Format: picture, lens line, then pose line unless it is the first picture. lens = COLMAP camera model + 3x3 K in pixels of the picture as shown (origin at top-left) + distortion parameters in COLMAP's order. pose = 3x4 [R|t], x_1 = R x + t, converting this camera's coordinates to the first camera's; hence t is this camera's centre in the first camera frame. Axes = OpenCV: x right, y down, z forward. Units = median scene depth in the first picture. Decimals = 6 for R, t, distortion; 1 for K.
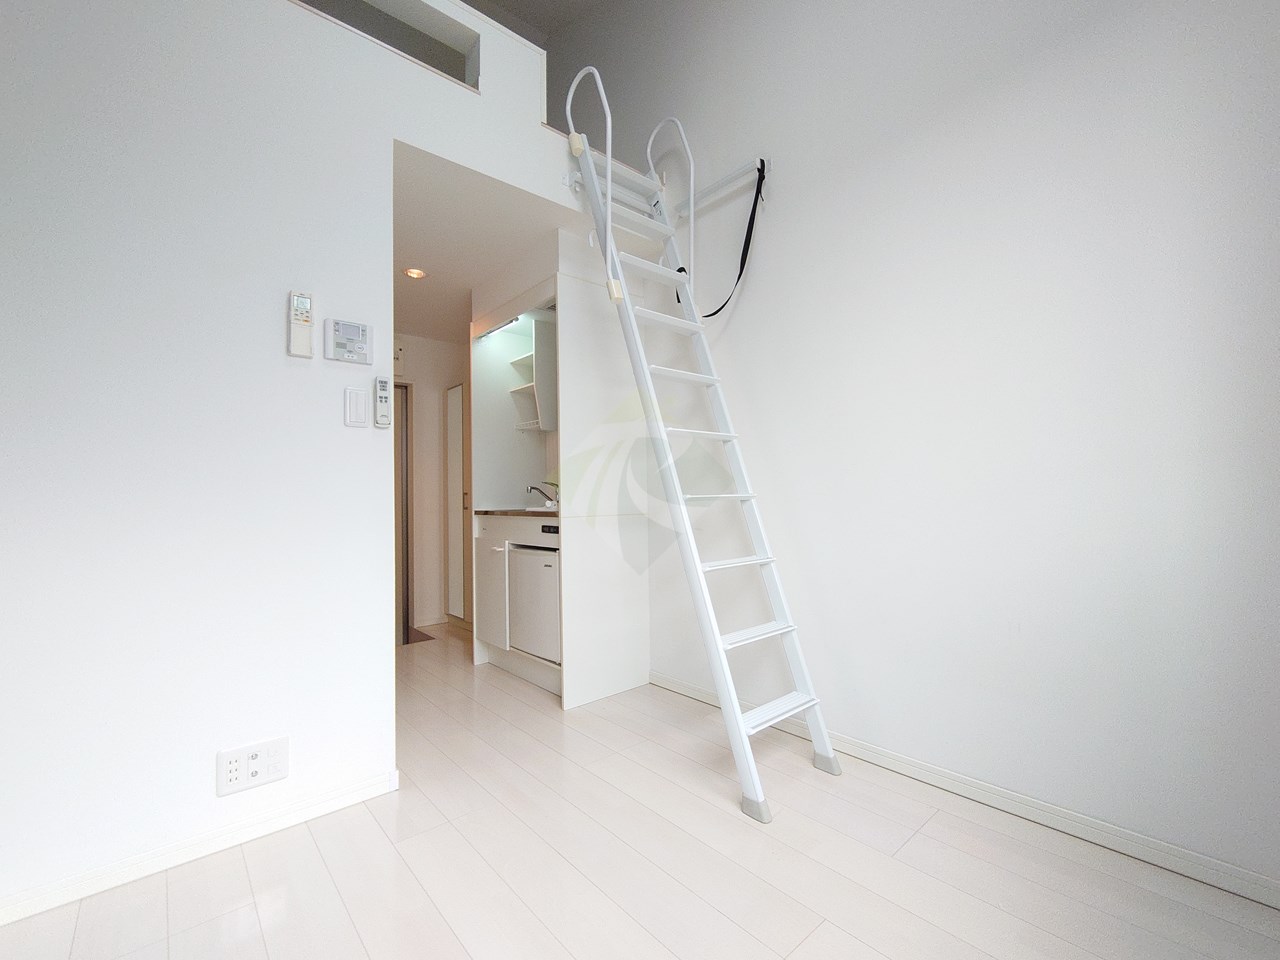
lens RADIAL K [[548.6, 0, 643.4], [0, 548.6, 476.1], [0, 0, 1]] dist [-0.003195, -0.000283]
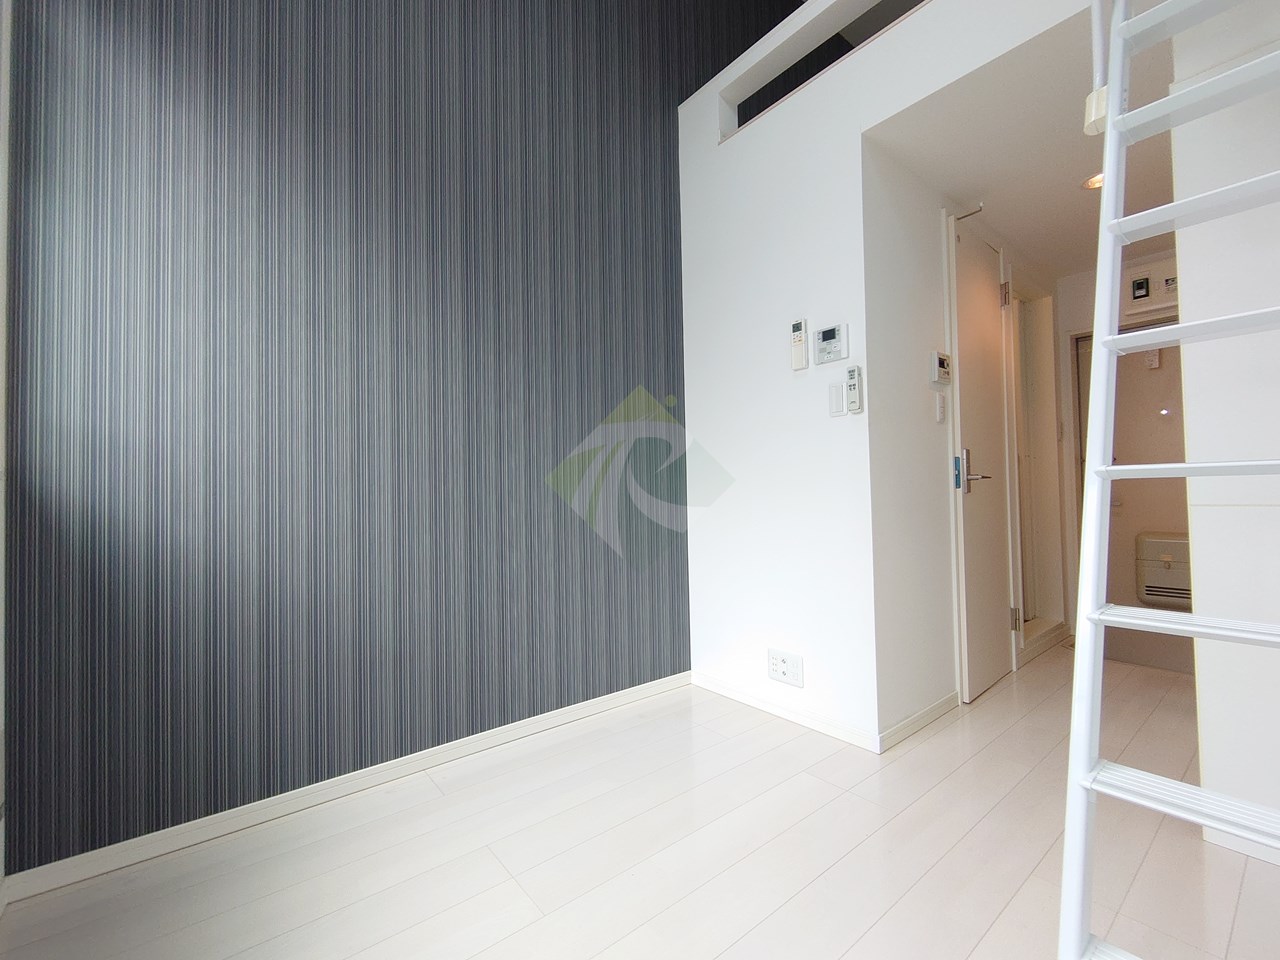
lens RADIAL K [[550.5, 0, 646.0], [0, 550.5, 477.7], [0, 0, 1]] dist [0.010765, -0.000155]
pose [[-0.032635, -0.009268, -0.999424, 0.512979], [0.054419, 0.998457, -0.011036, 0.023952], [0.997985, -0.054748, -0.032081, 0.500625]]
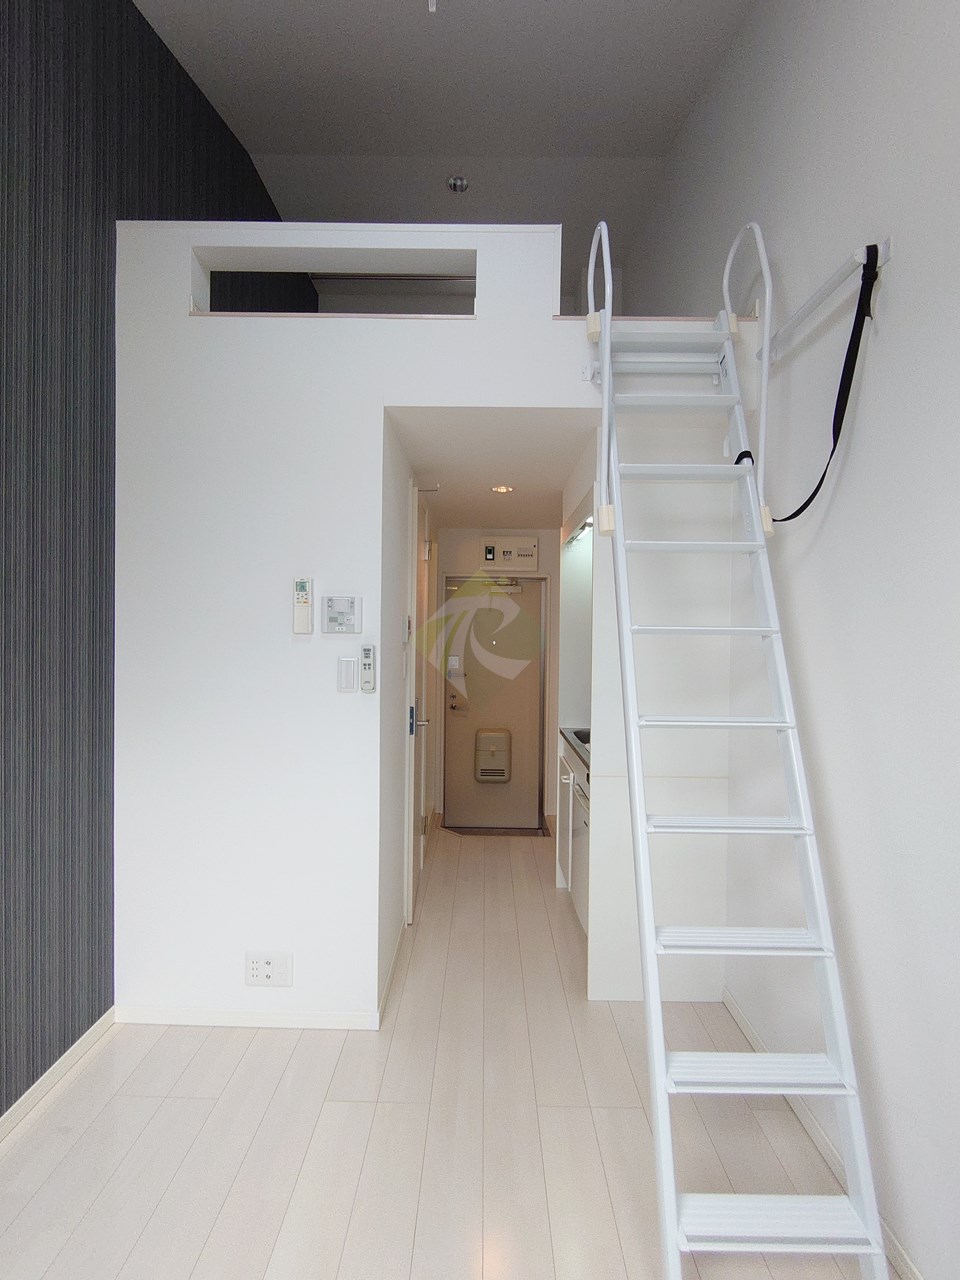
lens RADIAL K [[548.6, 0, 478.0], [0, 548.6, 637.0], [0, 0, 1]] dist [-0.003195, -0.000283]
pose [[0.742995, 0.032809, -0.668493, 0.314518], [-0.002296, 0.998917, 0.046474, -0.199778], [0.669293, -0.032995, 0.742265, 0.293983]]
